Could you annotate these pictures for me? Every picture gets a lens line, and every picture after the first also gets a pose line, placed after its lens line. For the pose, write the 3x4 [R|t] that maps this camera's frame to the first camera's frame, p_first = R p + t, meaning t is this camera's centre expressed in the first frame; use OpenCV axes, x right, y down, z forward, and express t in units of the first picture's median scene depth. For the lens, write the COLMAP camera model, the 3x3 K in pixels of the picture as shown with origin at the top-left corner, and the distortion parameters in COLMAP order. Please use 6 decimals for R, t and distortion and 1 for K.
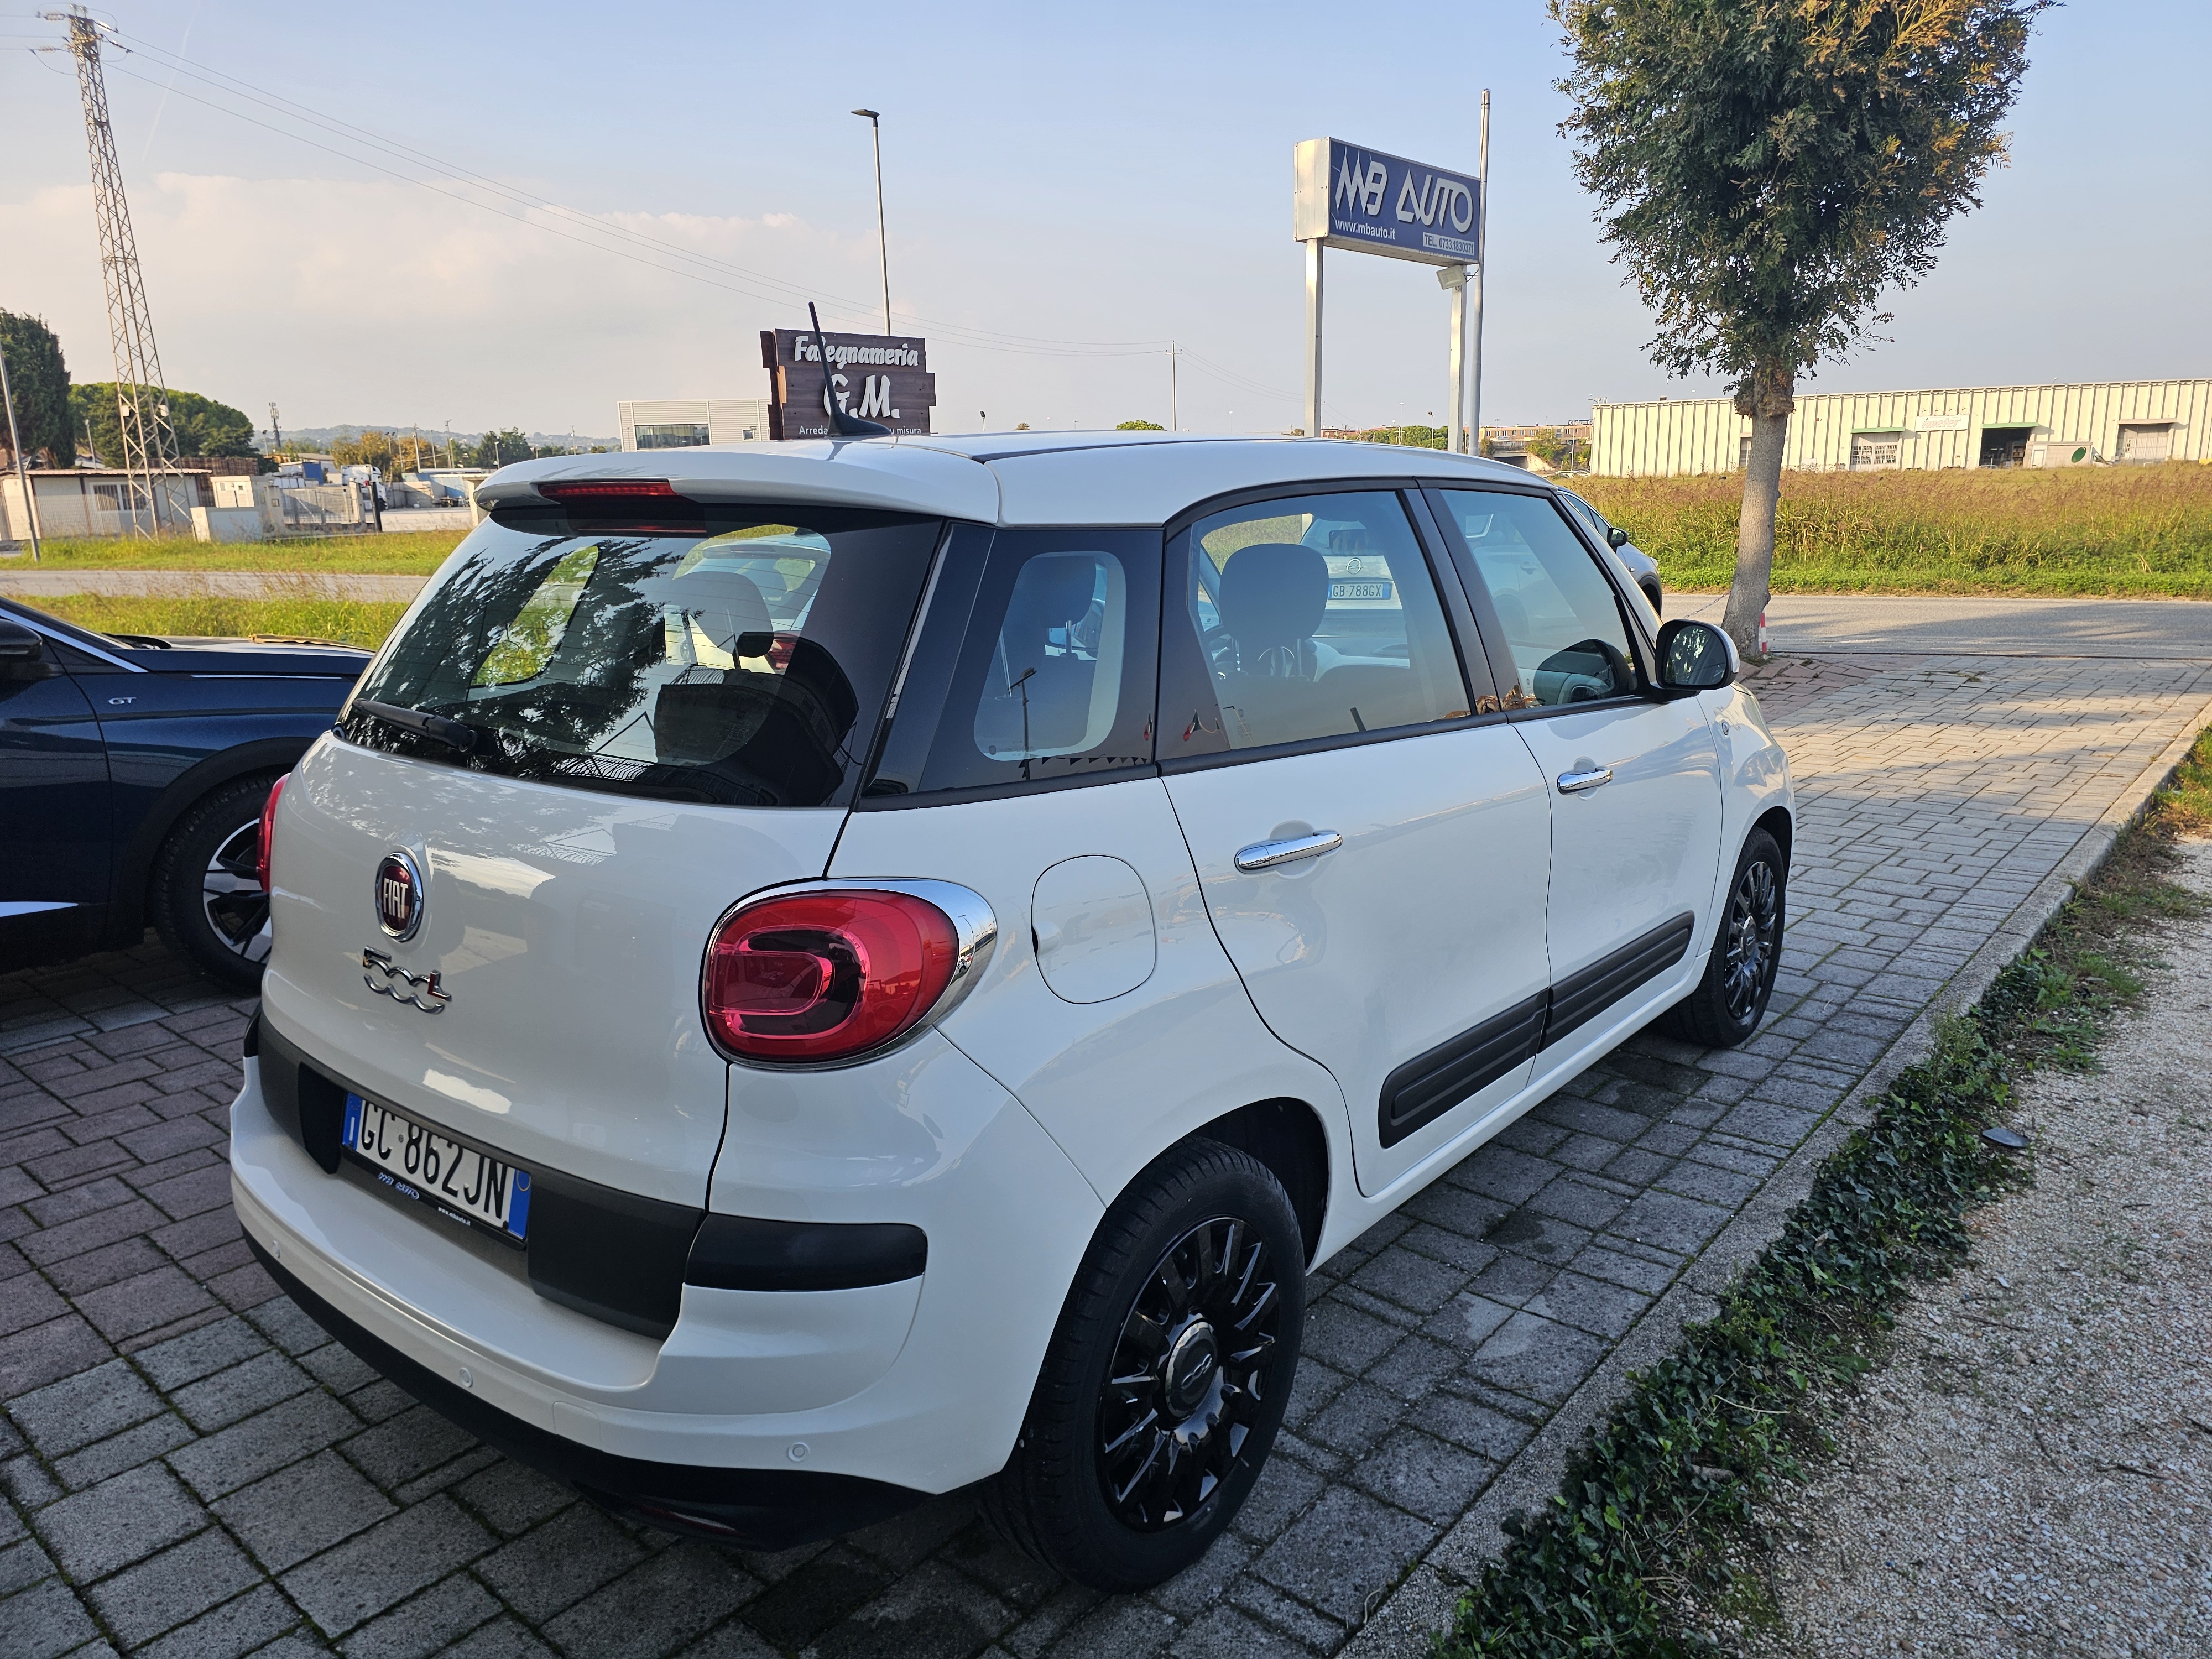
lens RADIAL K [[1511.1, 0, 1121.9], [0, 1511.1, 815.0], [0, 0, 1]] dist [0.023801, -0.017373]
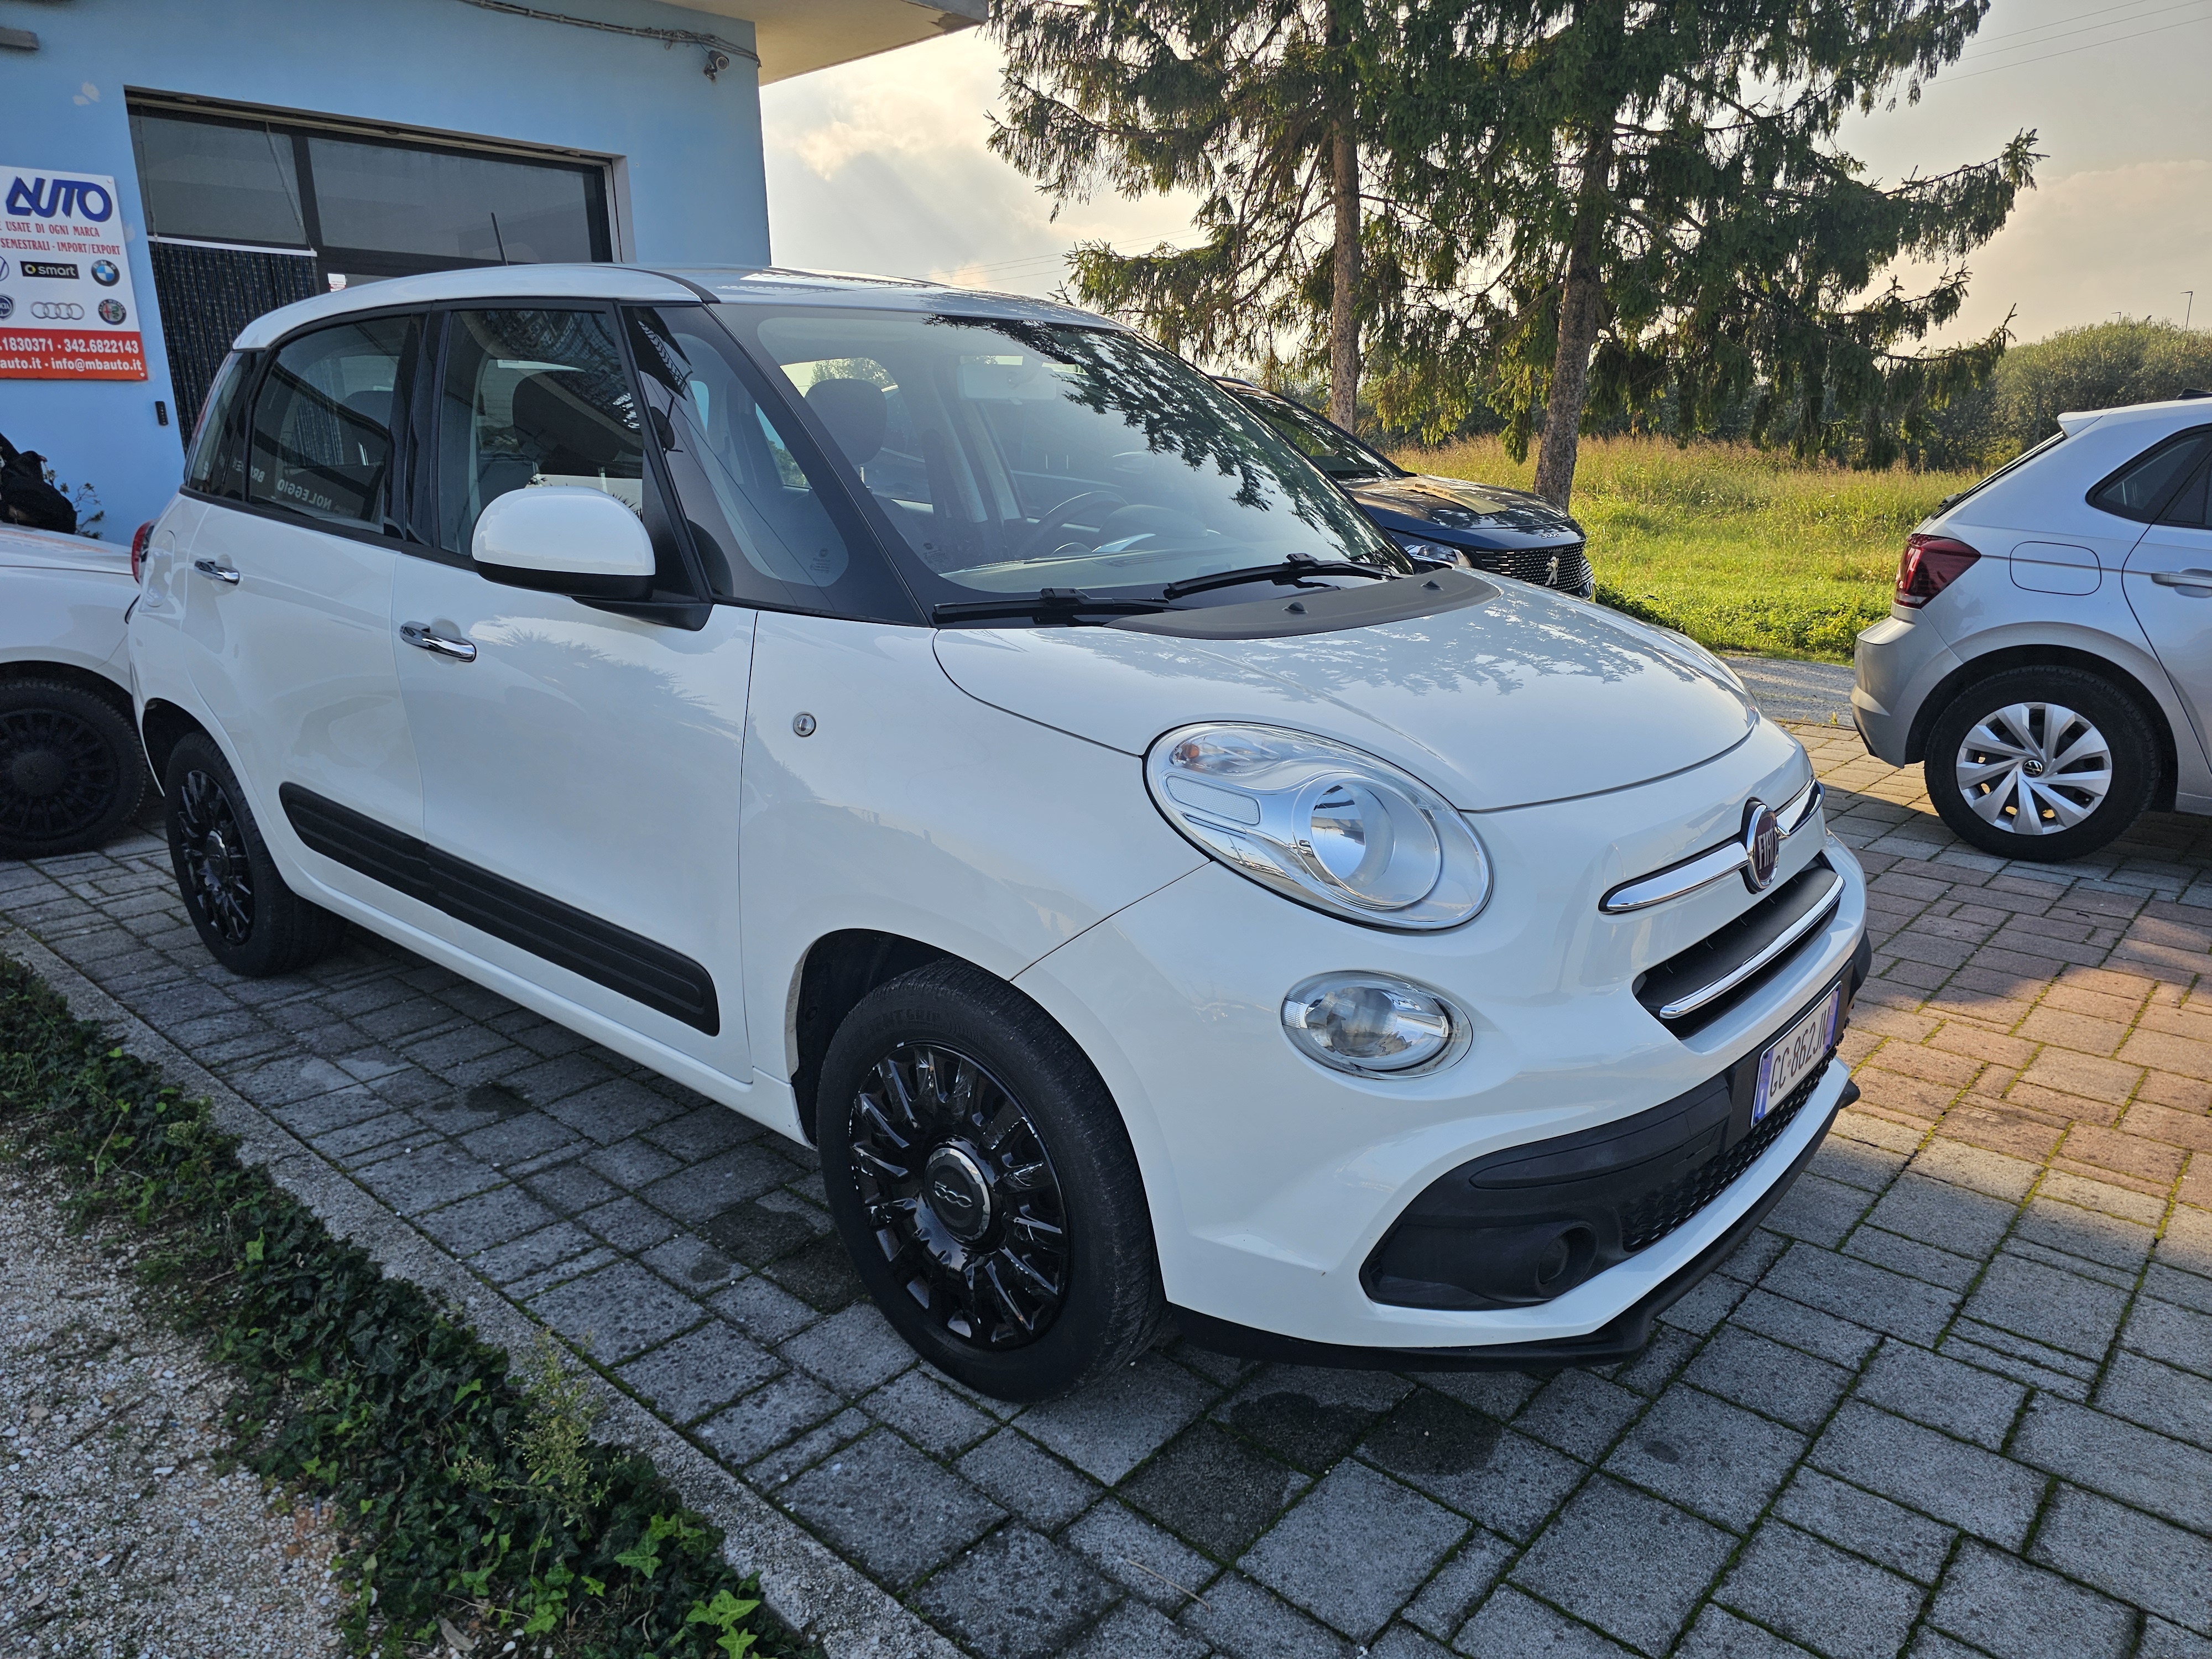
lens RADIAL K [[1511.1, 0, 1121.9], [0, 1511.1, 815.0], [0, 0, 1]] dist [0.023801, -0.017373]
pose [[-0.029432, 0.273901, -0.961308, 1.096045], [-0.210257, 0.938511, 0.273842, -0.241475], [0.977203, 0.210182, 0.029967, 1.279483]]
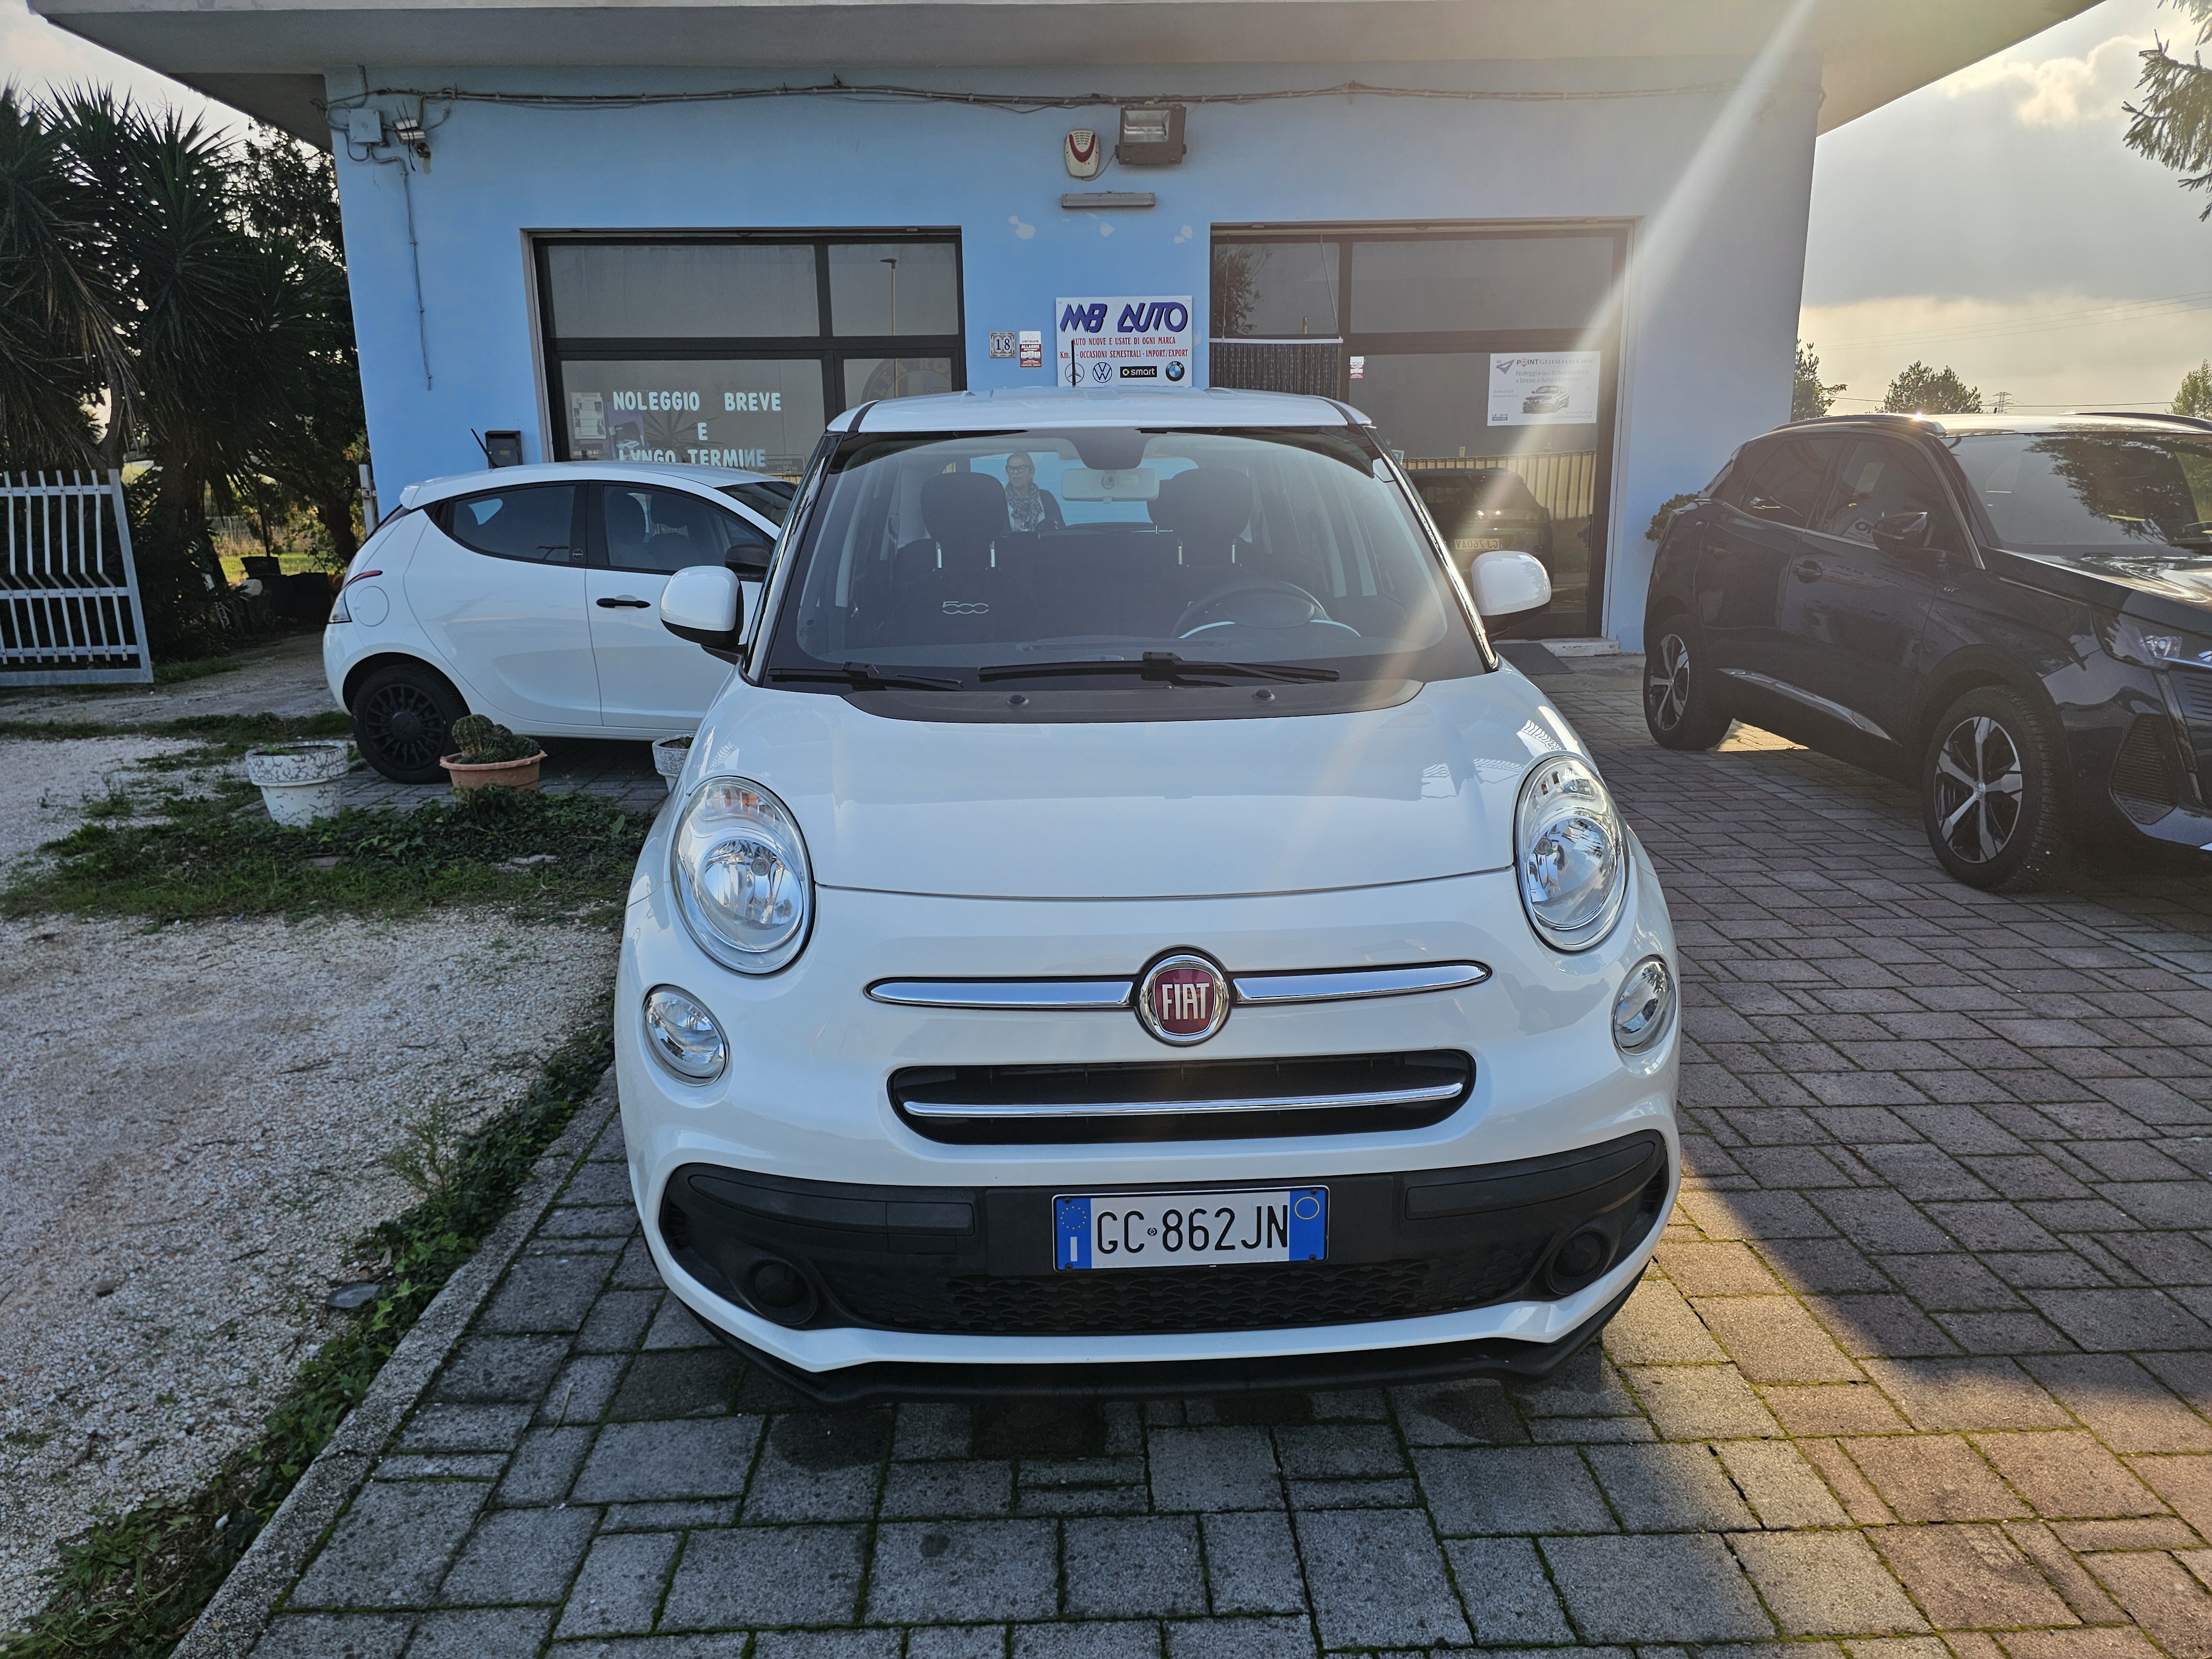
lens RADIAL K [[1510.5, 0, 1106.0], [0, 1510.5, 829.5], [0, 0, 1]] dist [0.055775, -0.069608]
pose [[-0.748657, 0.182861, -0.637240, 0.859878], [-0.112892, 0.912005, 0.394338, -0.405467], [0.653275, 0.367164, -0.662135, 1.929663]]
